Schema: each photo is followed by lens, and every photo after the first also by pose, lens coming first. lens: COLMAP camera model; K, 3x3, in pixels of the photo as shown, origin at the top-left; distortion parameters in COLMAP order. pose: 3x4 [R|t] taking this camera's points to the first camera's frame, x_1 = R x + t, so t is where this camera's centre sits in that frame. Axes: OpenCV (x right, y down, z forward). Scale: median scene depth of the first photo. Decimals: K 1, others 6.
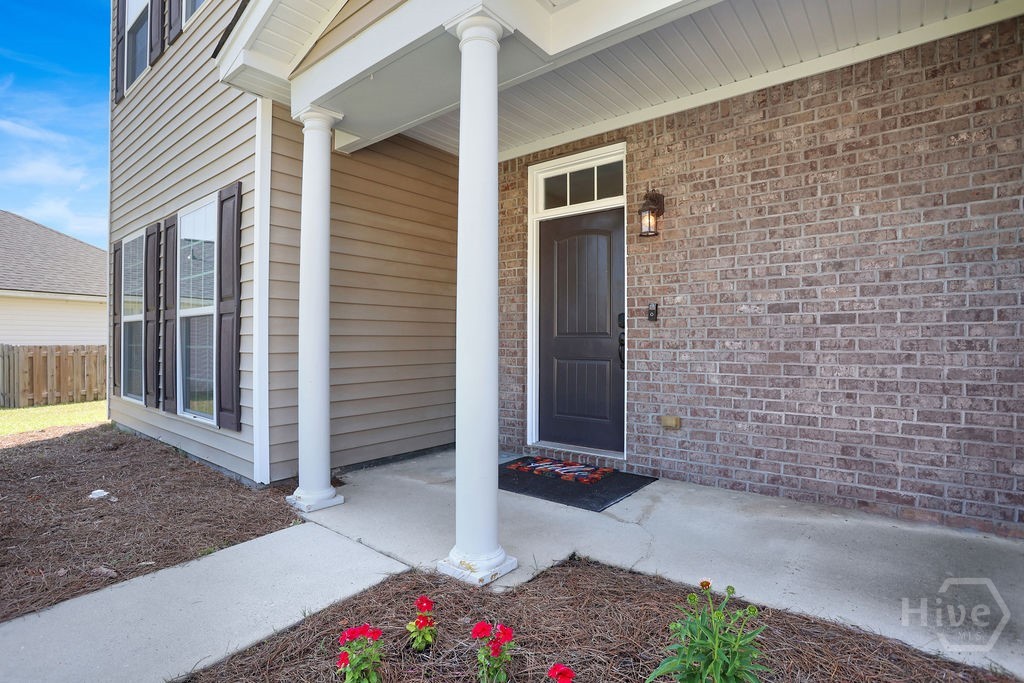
lens RADIAL K [[498.0, 0, 512.0], [0, 498.0, 341.5], [0, 0, 1]] dist [-0.001678, 0.000260]
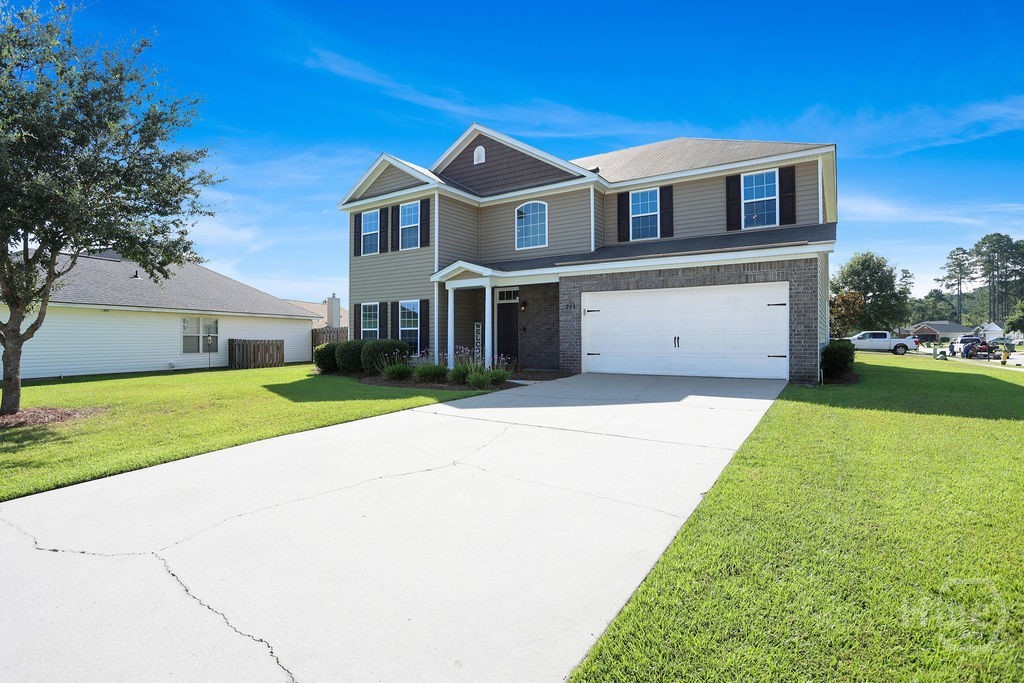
lens RADIAL K [[498.0, 0, 512.0], [0, 498.0, 341.5], [0, 0, 1]] dist [-0.001678, 0.000260]
pose [[0.994759, -0.005536, 0.102100, -0.254001], [0.005967, 0.999975, -0.003918, 0.061144], [-0.102076, 0.004507, 0.994766, -3.154470]]
